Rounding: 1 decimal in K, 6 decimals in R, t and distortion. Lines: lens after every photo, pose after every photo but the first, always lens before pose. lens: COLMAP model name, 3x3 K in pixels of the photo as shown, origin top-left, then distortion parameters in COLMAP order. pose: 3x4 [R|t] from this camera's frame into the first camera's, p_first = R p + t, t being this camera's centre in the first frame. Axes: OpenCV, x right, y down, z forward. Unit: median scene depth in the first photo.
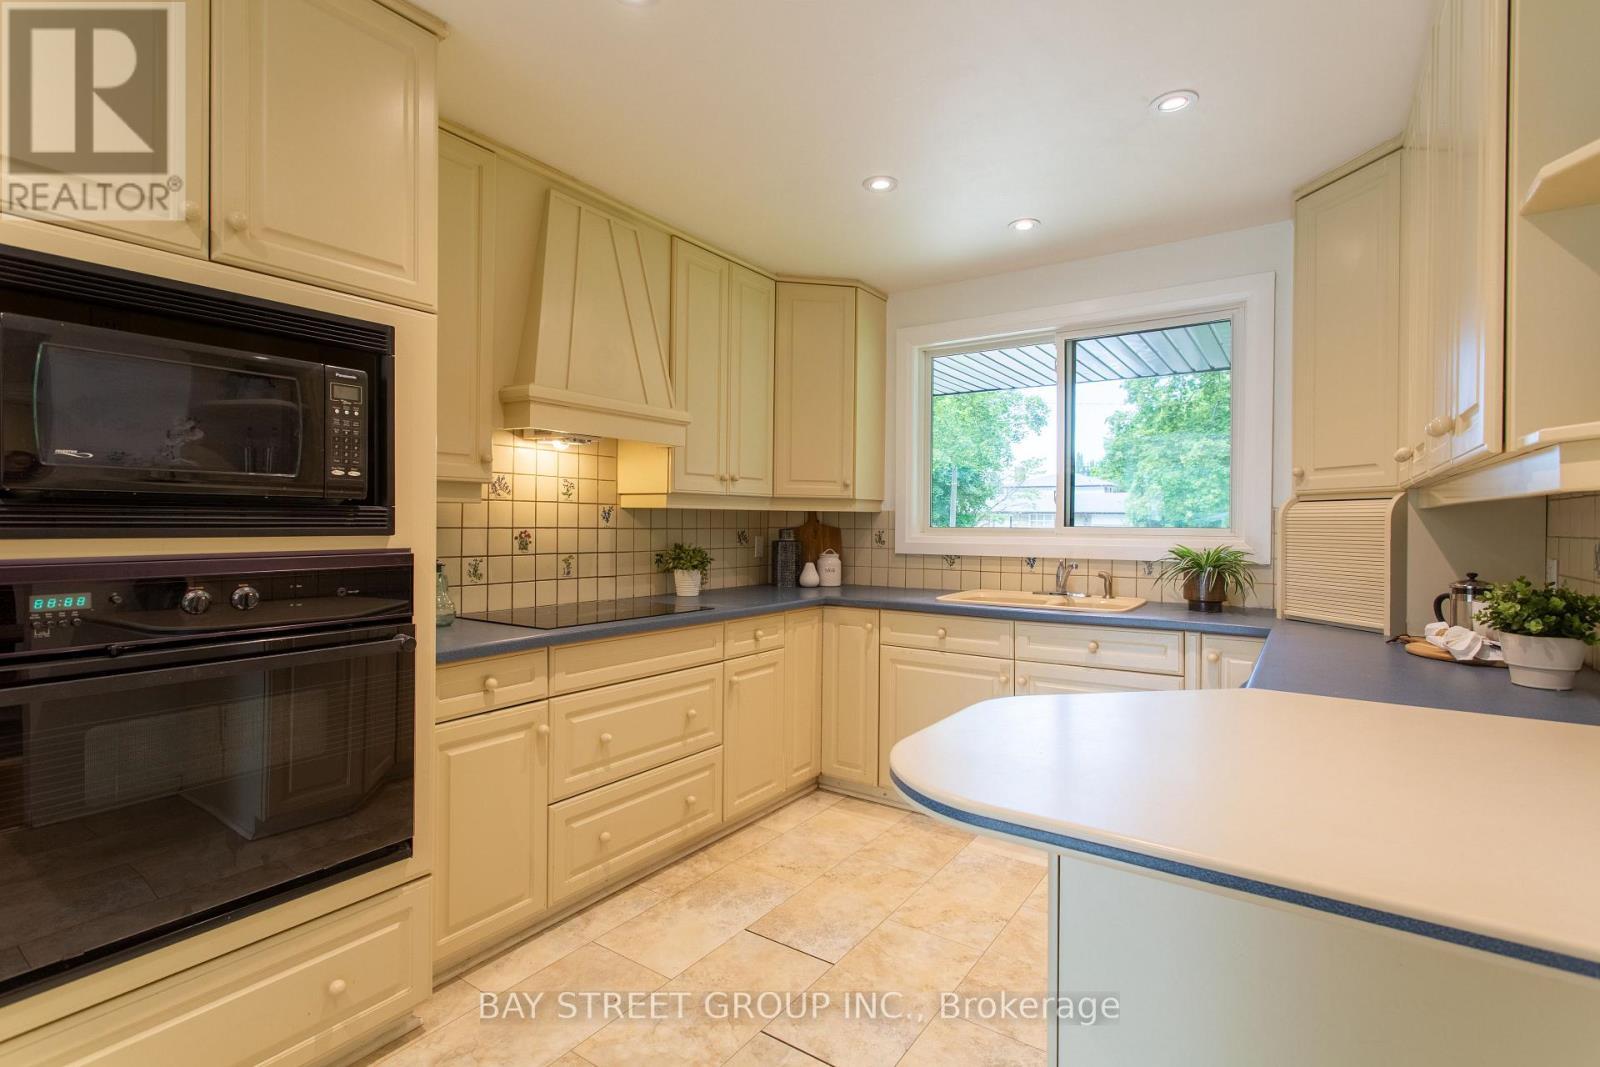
lens RADIAL K [[761.0, 0, 797.2], [0, 761.0, 526.7], [0, 0, 1]] dist [0.006600, 0.000320]
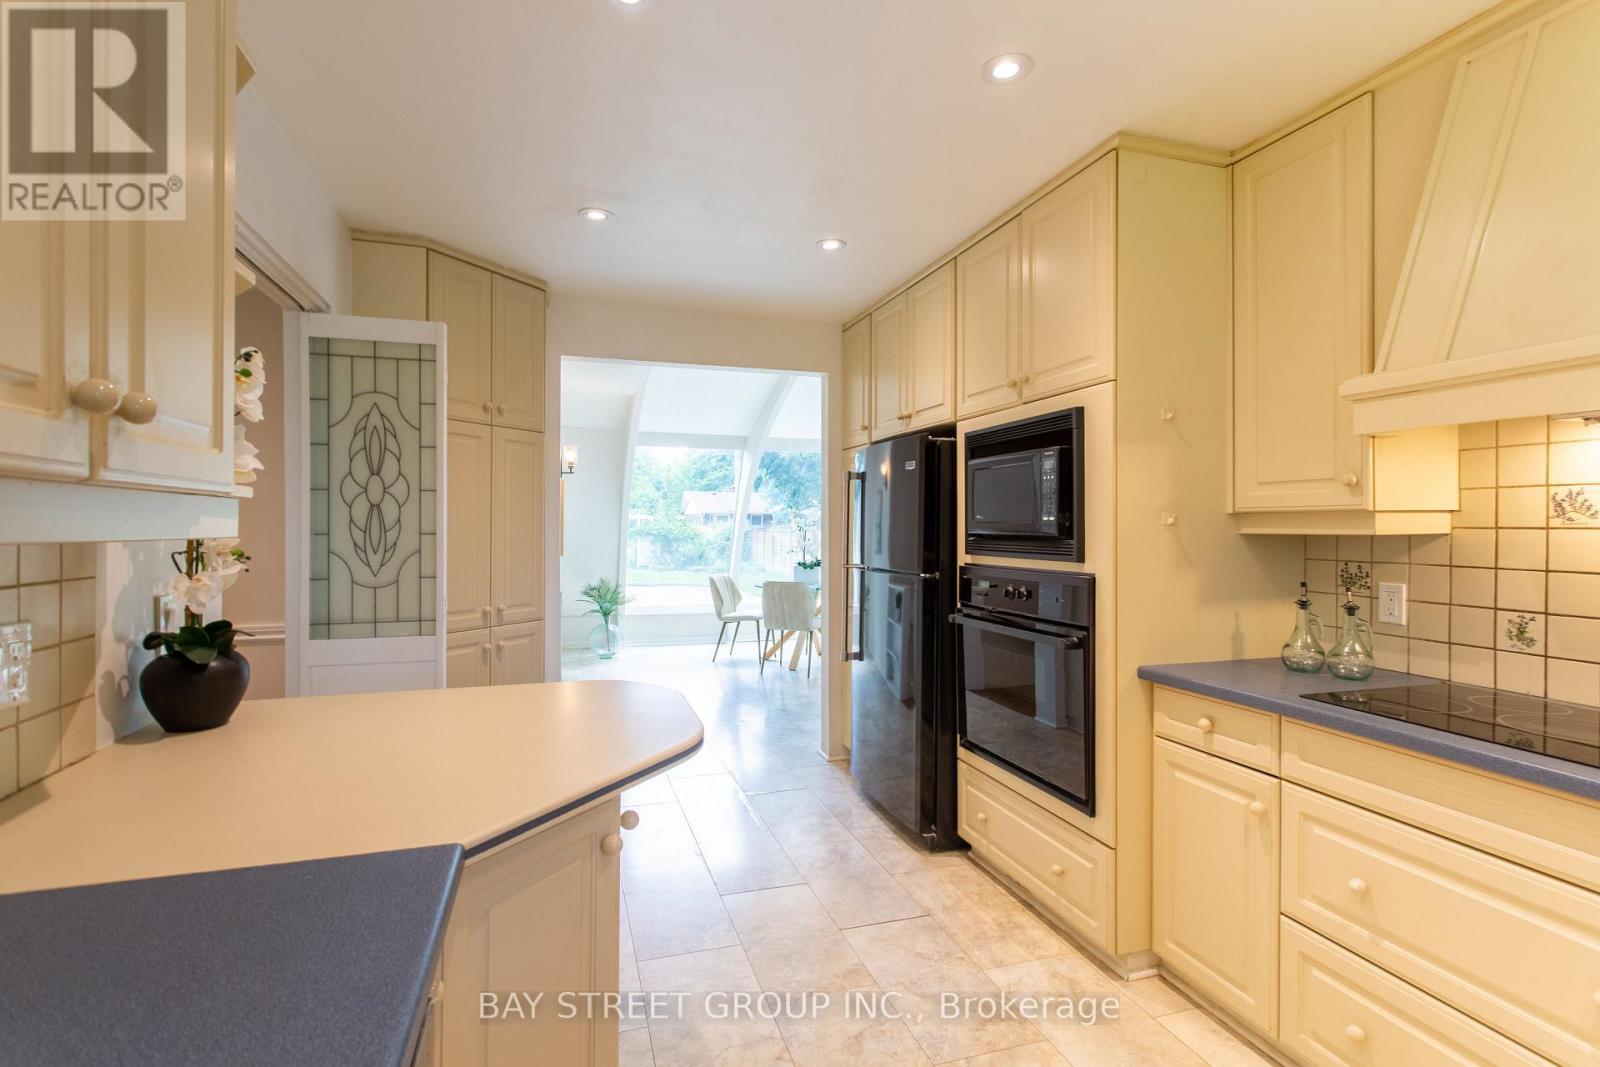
lens RADIAL K [[761.0, 0, 797.2], [0, 761.0, 526.7], [0, 0, 1]] dist [0.006600, 0.000320]
pose [[-0.621306, -0.011024, -0.783490, 0.688070], [-0.013677, 0.999901, -0.003223, -0.034118], [0.783448, 0.008713, -0.621396, 1.210933]]
